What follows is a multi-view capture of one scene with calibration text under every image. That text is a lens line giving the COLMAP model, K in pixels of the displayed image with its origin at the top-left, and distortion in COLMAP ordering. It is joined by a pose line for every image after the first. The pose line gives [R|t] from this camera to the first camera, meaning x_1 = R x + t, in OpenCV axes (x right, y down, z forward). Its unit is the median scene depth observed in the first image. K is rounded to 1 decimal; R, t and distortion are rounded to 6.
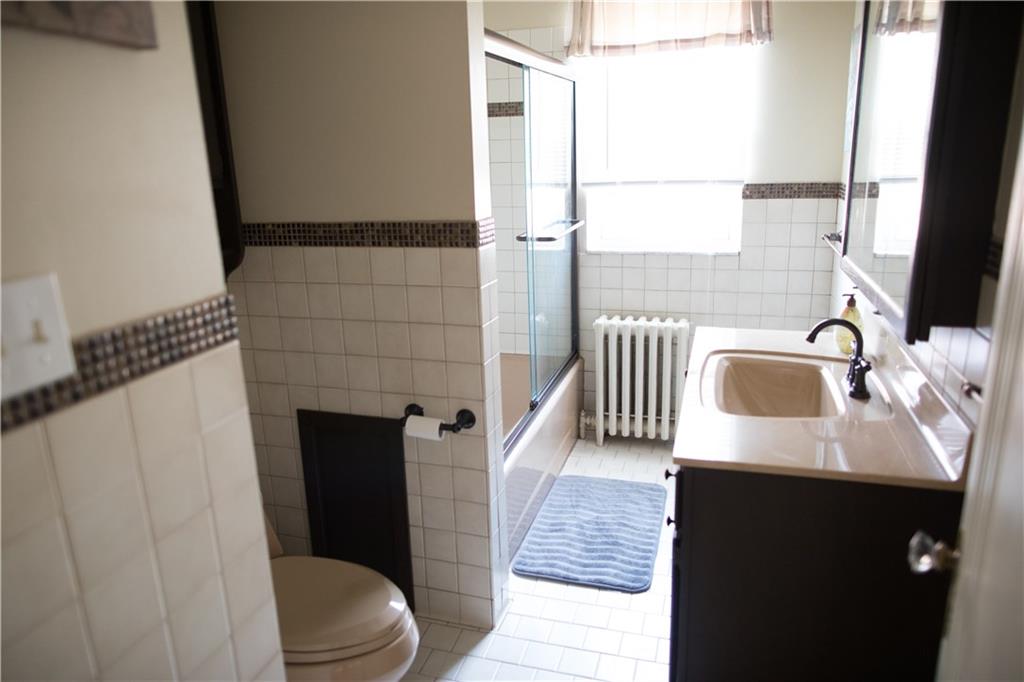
lens RADIAL K [[692.4, 0, 516.3], [0, 692.4, 337.6], [0, 0, 1]] dist [-0.057511, 0.051069]
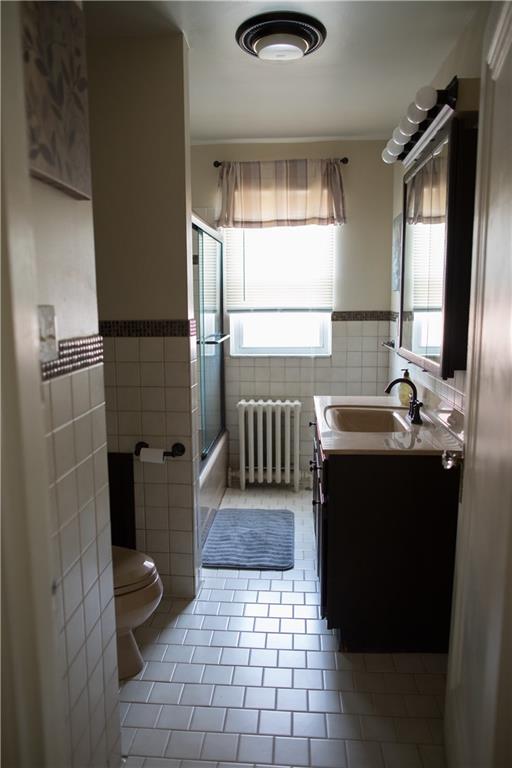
lens RADIAL K [[536.9, 0, 260.1], [0, 536.9, 379.0], [0, 0, 1]] dist [-0.042666, 0.061064]
pose [[0.976234, -0.007046, 0.216604, -0.101784], [0.033418, 0.992412, -0.118329, 0.073188], [-0.214127, 0.122755, 0.969062, -0.135338]]
